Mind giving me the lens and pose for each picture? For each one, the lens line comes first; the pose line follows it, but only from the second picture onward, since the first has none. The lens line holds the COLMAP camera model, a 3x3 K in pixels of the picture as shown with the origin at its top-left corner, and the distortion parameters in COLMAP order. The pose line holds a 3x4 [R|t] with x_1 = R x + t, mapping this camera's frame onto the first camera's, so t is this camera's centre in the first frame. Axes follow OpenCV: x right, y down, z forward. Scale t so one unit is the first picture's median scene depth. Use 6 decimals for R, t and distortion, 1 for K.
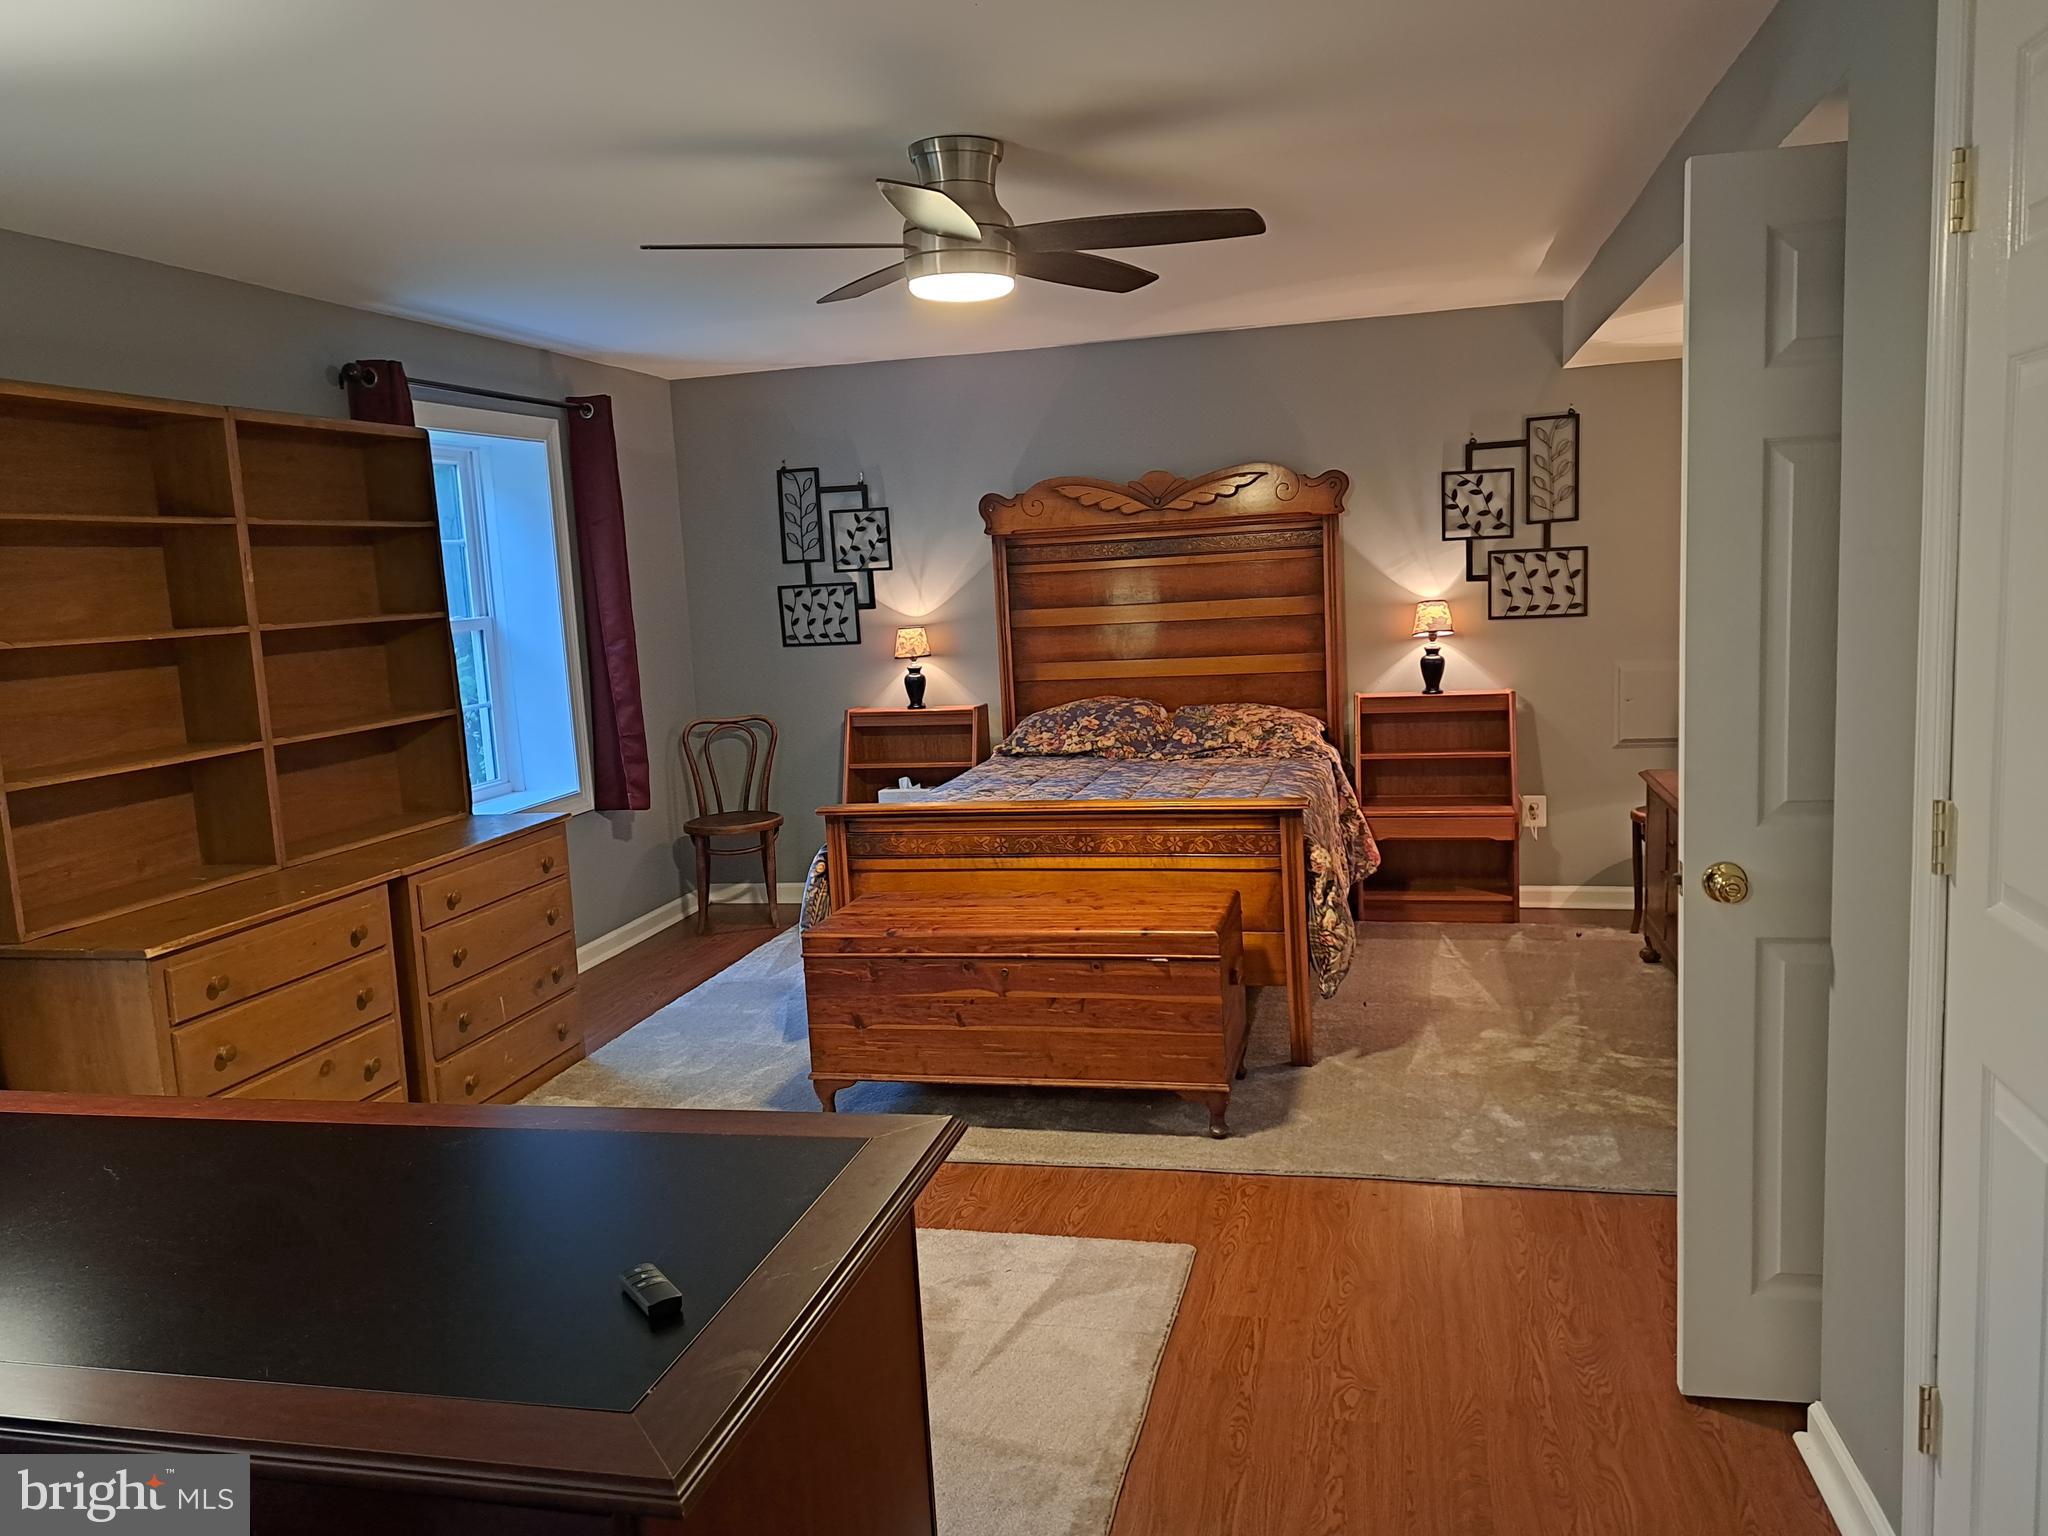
lens RADIAL K [[1471.6, 0, 1048.9], [0, 1471.6, 747.0], [0, 0, 1]] dist [0.079219, -0.090758]
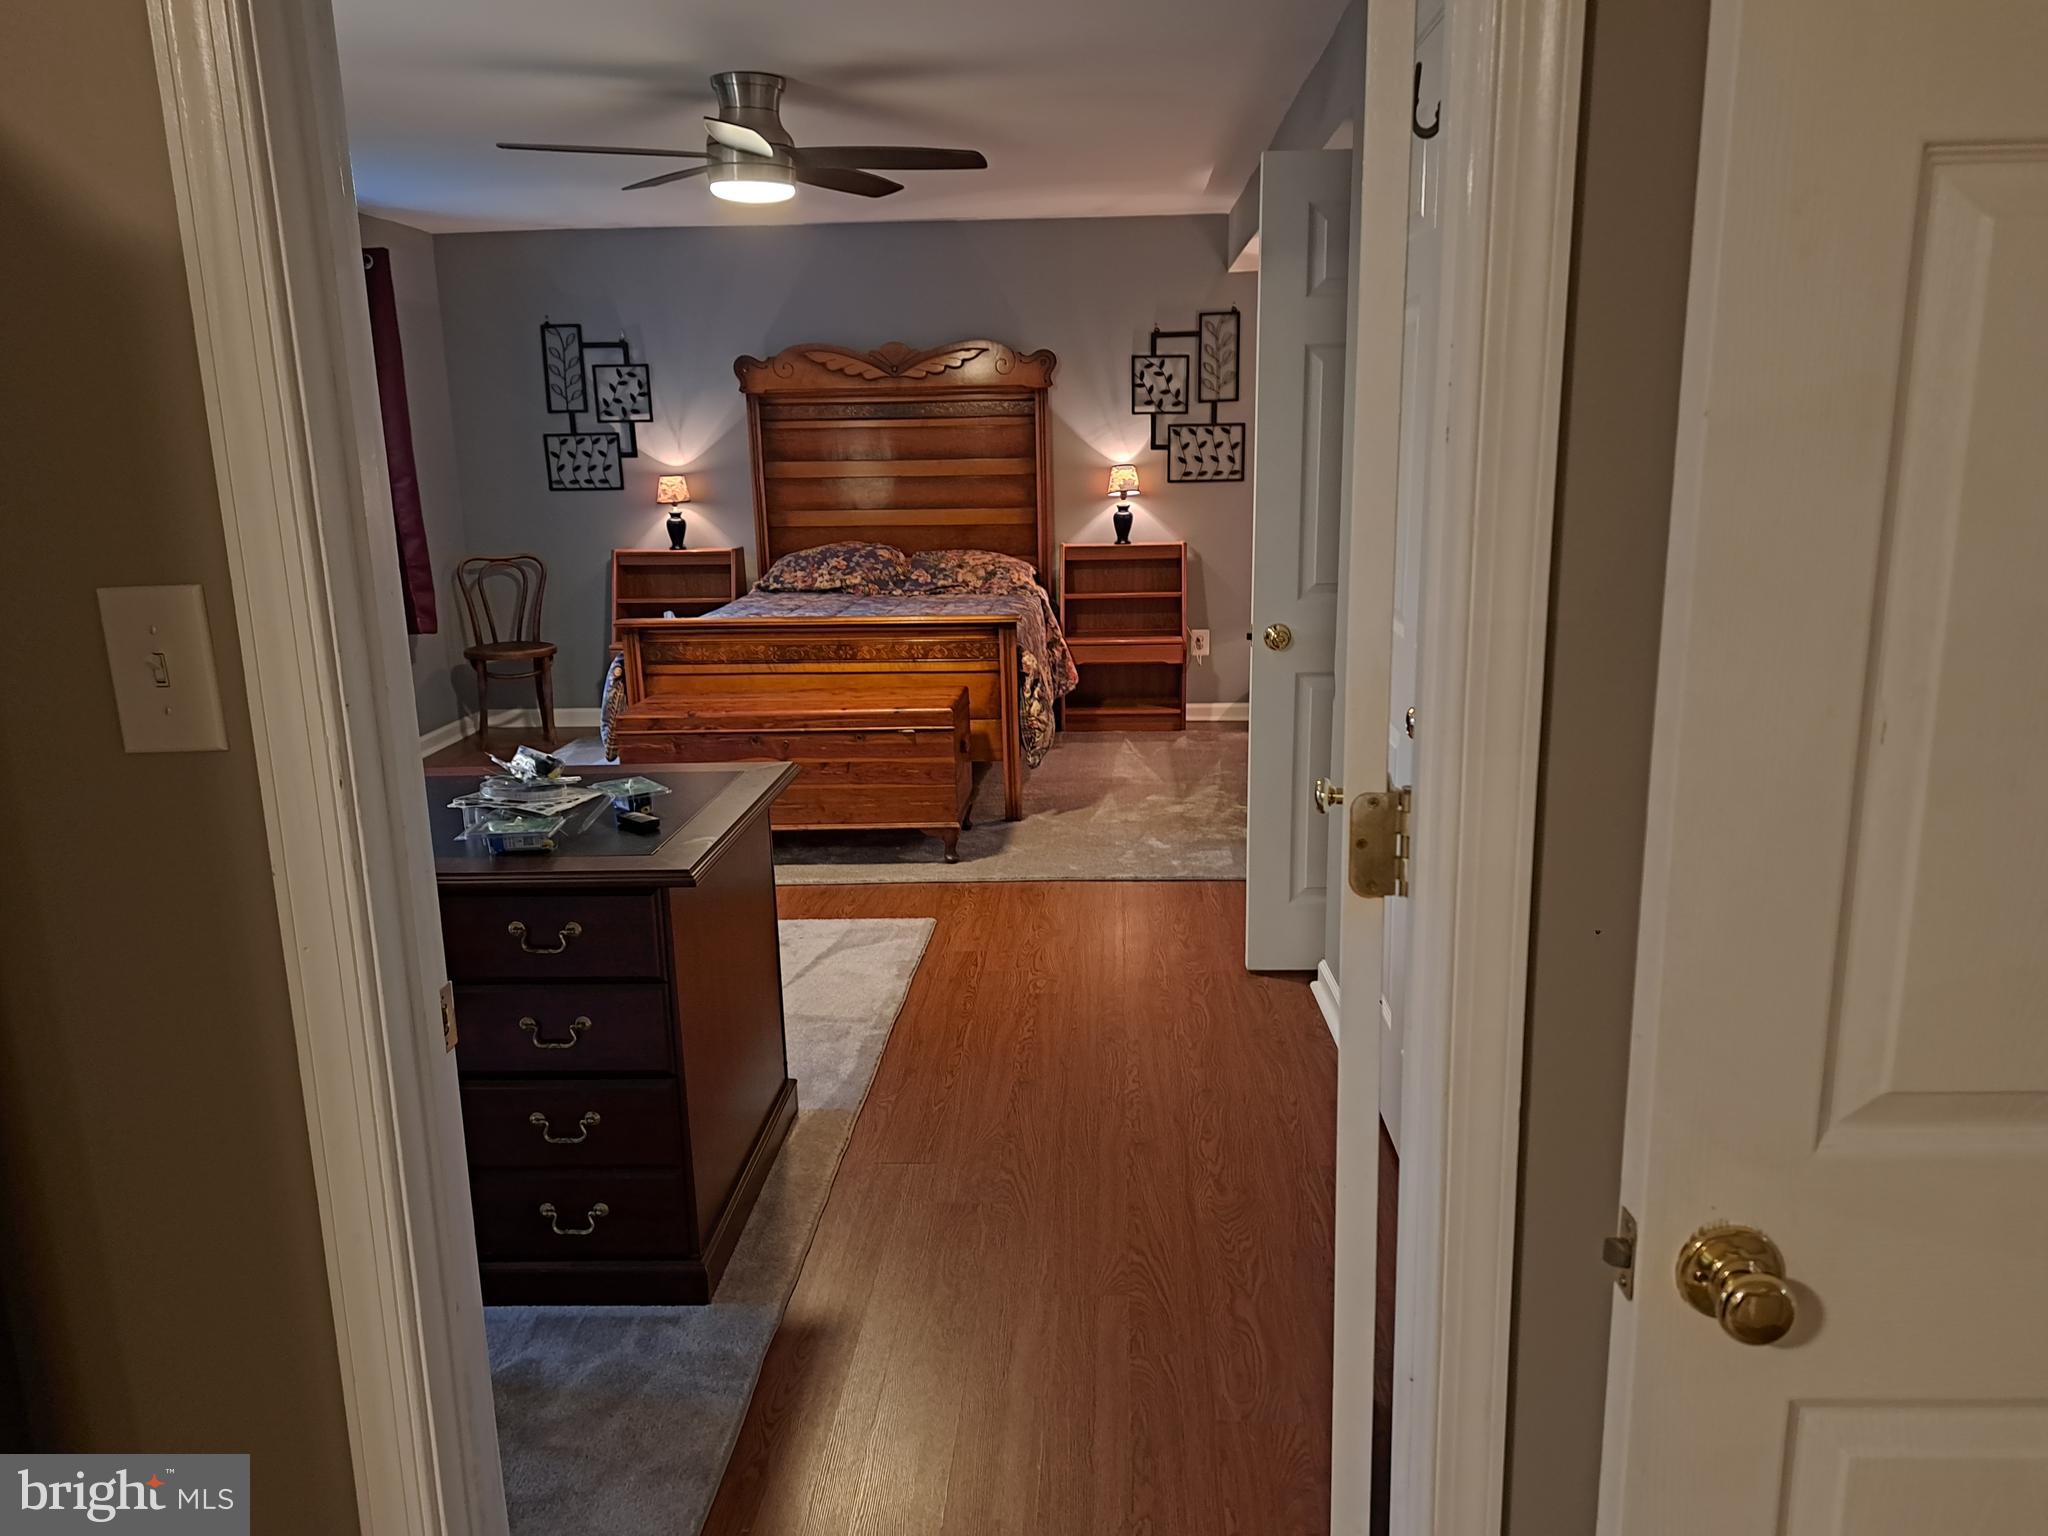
lens RADIAL K [[1471.6, 0, 1059.6], [0, 1471.6, 792.0], [0, 0, 1]] dist [0.079219, -0.090758]
pose [[0.981008, -0.014307, 0.193439, -0.031473], [-0.007302, 0.993845, 0.110541, 0.036208], [-0.193830, -0.109854, 0.974865, -0.211776]]
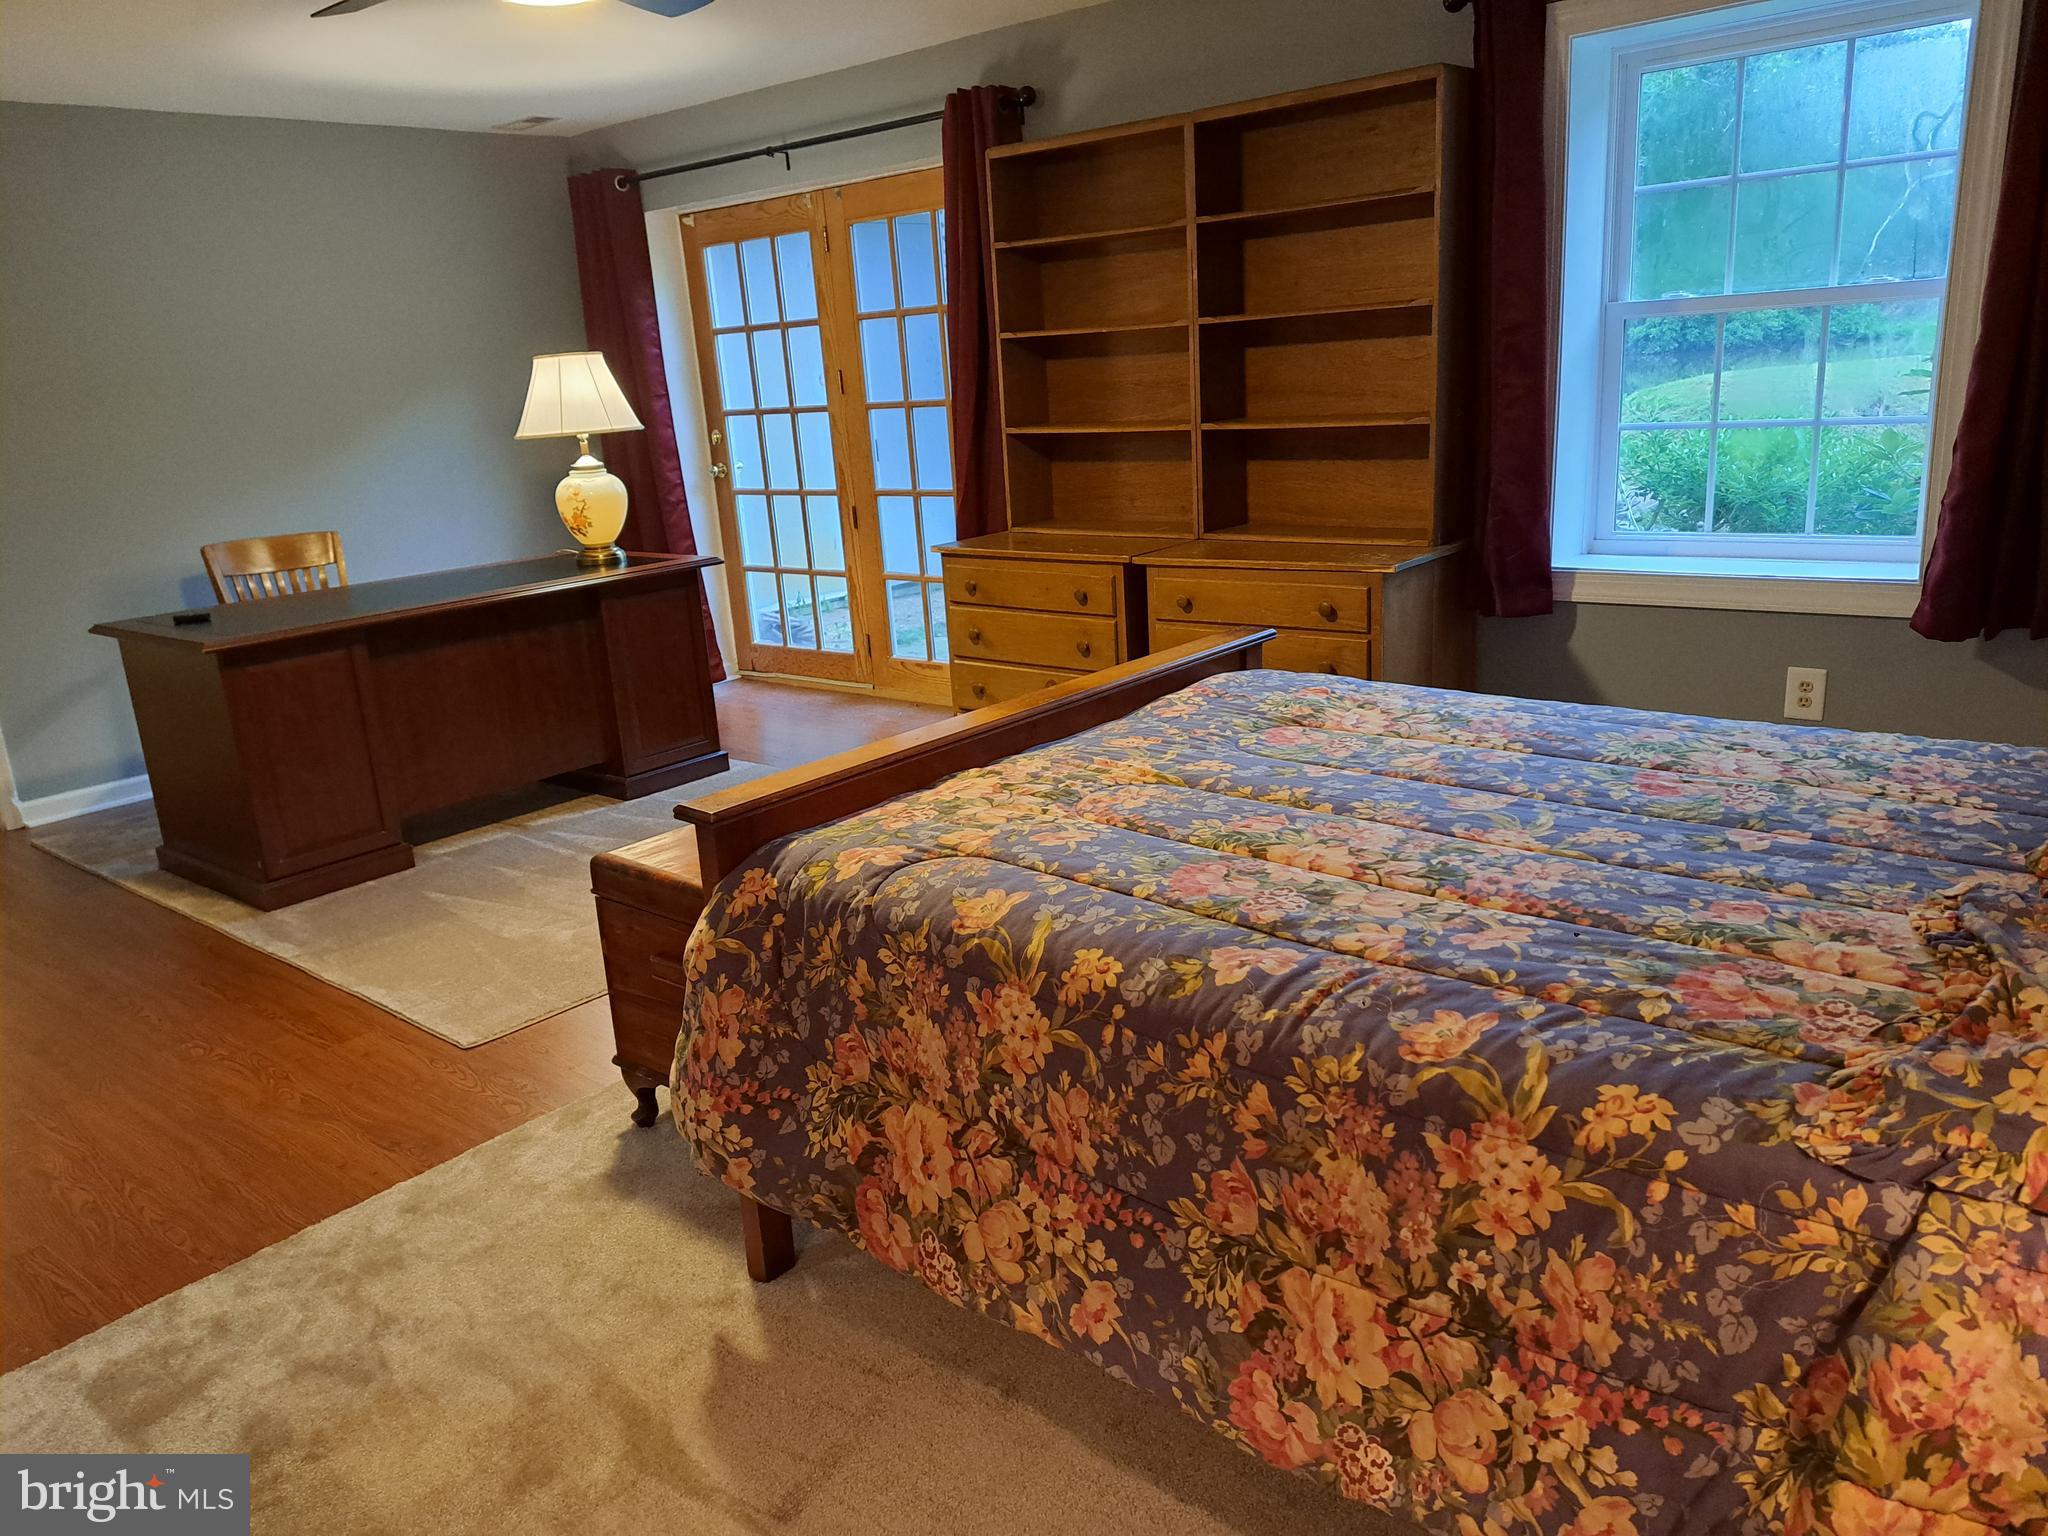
lens RADIAL K [[1471.6, 0, 1025.7], [0, 1471.6, 766.5], [0, 0, 1]] dist [0.079219, -0.090758]
pose [[-0.429925, 0.298761, -0.852001, 0.451343], [-0.043062, 0.935805, 0.349877, -0.117874], [0.901837, 0.187110, -0.389461, 1.076589]]
